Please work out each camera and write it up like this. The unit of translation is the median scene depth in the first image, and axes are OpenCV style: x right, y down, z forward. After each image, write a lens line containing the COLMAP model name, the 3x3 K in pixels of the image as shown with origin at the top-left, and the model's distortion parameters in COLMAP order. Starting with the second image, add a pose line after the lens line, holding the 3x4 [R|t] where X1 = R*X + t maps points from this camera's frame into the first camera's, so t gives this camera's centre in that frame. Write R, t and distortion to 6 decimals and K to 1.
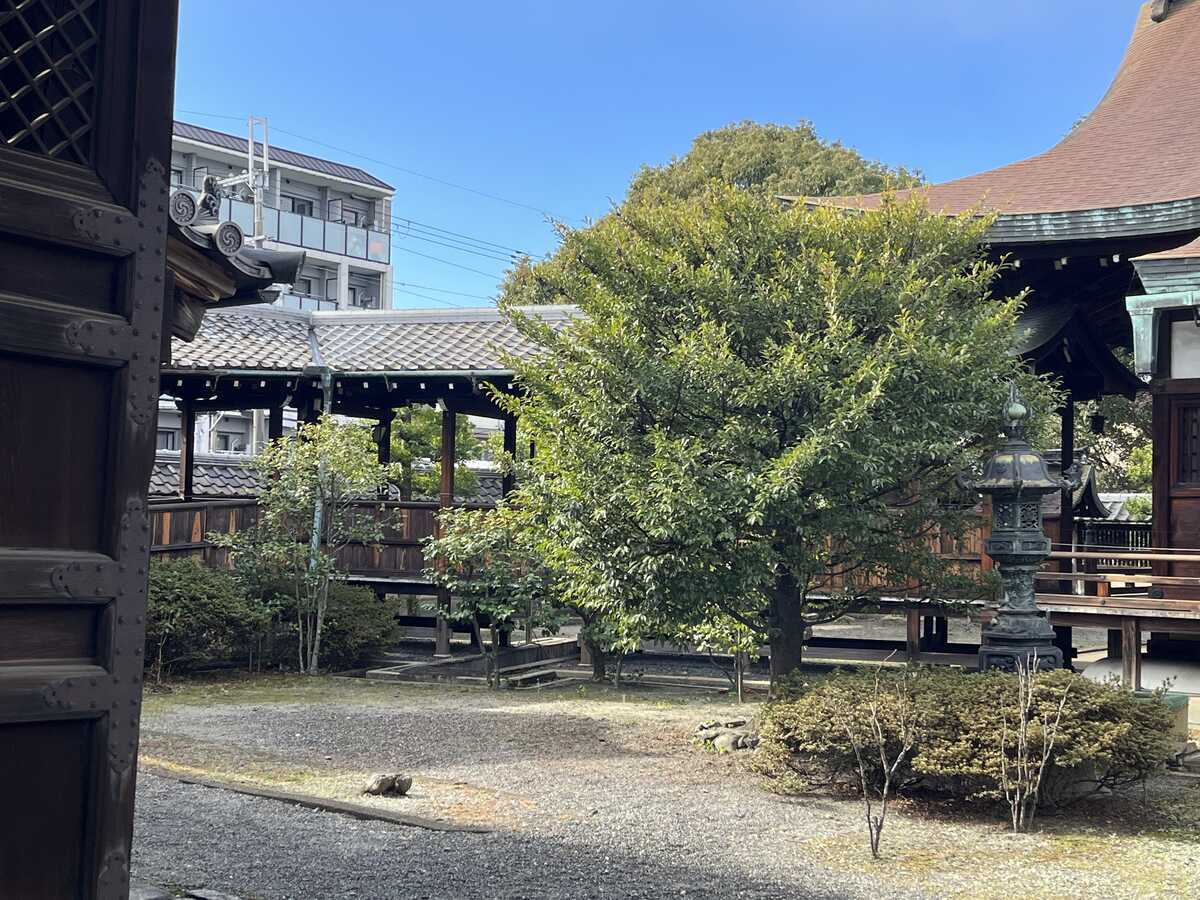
lens RADIAL K [[1581.8, 0, 600.0], [0, 1581.8, 450.0], [0, 0, 1]] dist [0.008170, -0.024052]
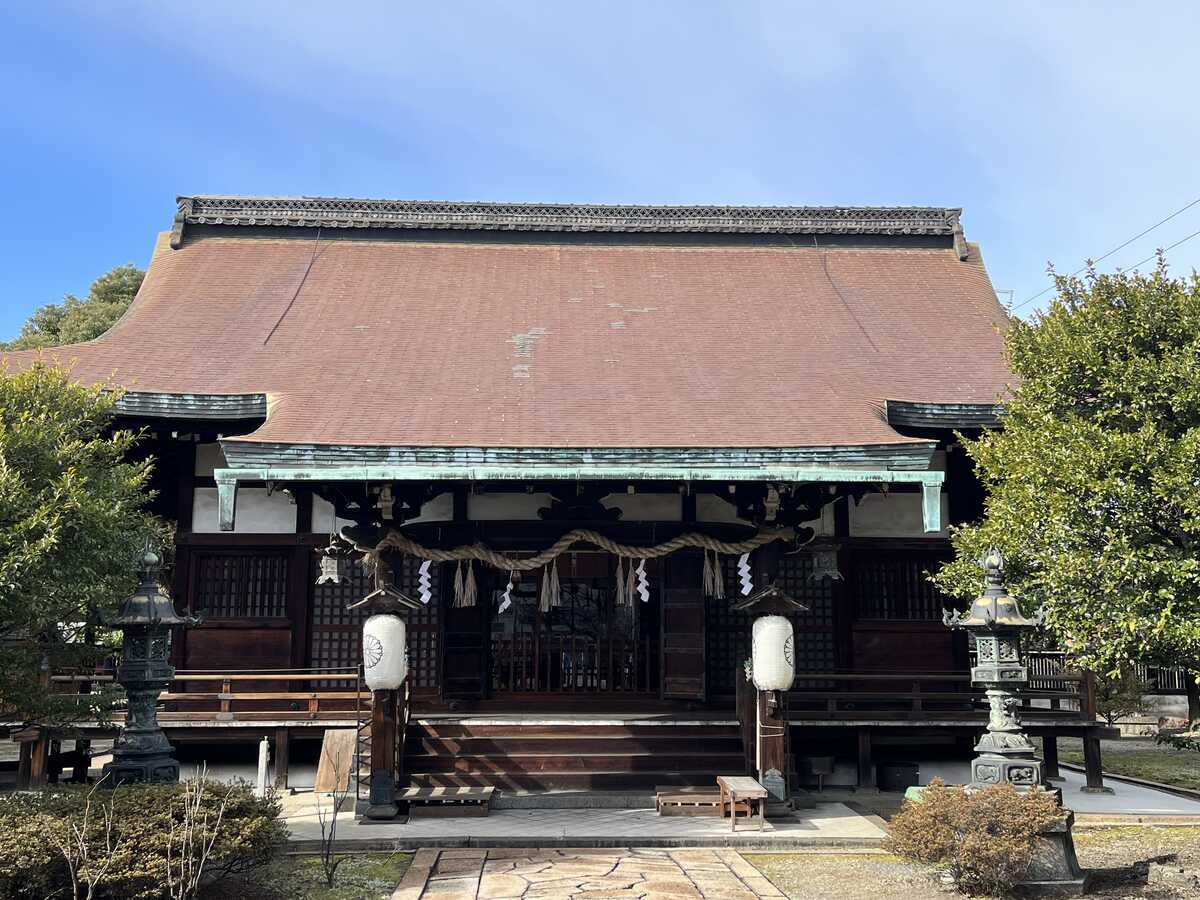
lens RADIAL K [[1279.9, 0, 600.0], [0, 1279.9, 450.0], [0, 0, 1]] dist [-0.006460, 0.019184]
pose [[0.705046, 0.090028, 0.703423, -0.183046], [-0.016984, 0.993768, -0.110165, -0.005742], [-0.708958, 0.065724, 0.702182, 0.080302]]
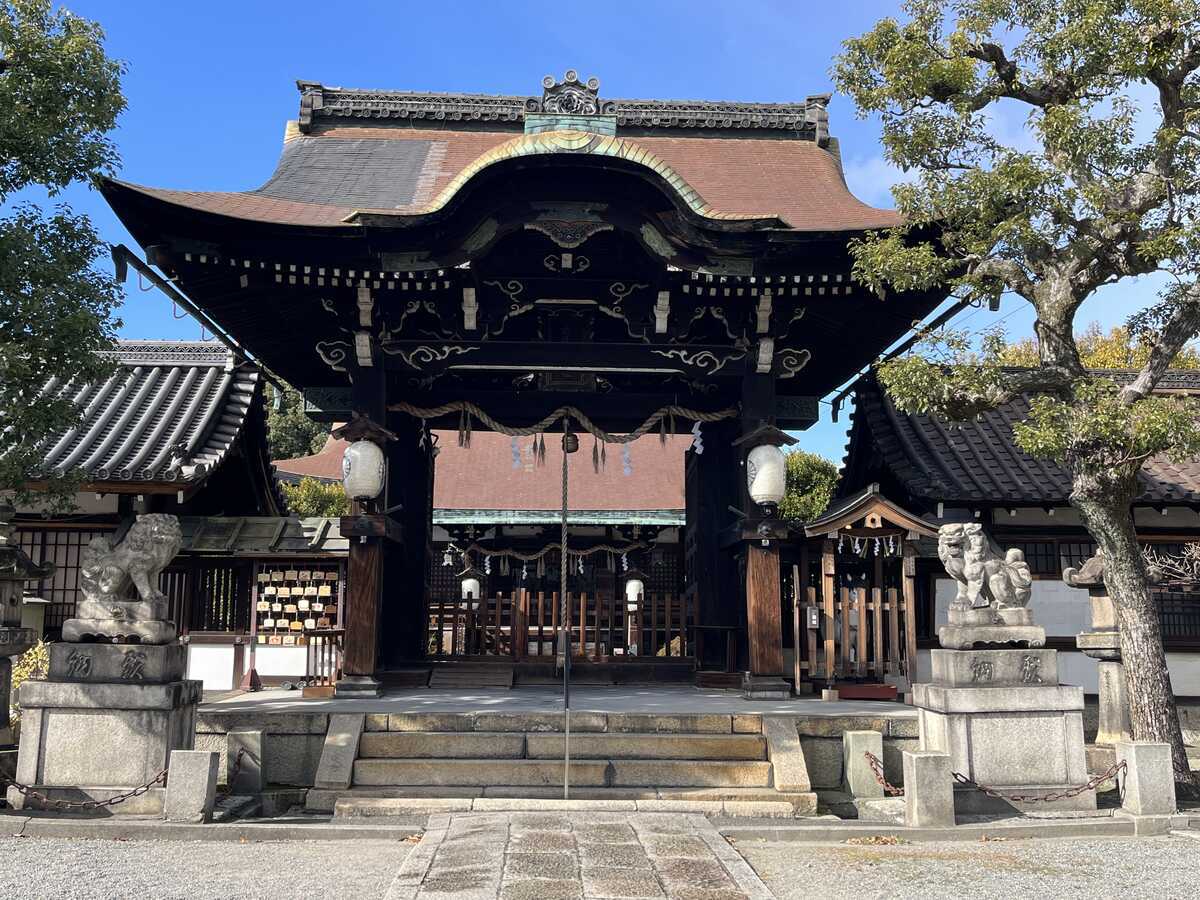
lens RADIAL K [[1176.0, 0, 600.0], [0, 1176.0, 450.0], [0, 0, 1]] dist [0.003327, 0.000941]
pose [[0.702185, 0.087004, 0.706658, -1.185785], [-0.020943, 0.994600, -0.101645, -0.005801], [-0.711686, 0.056575, 0.700216, -1.027579]]
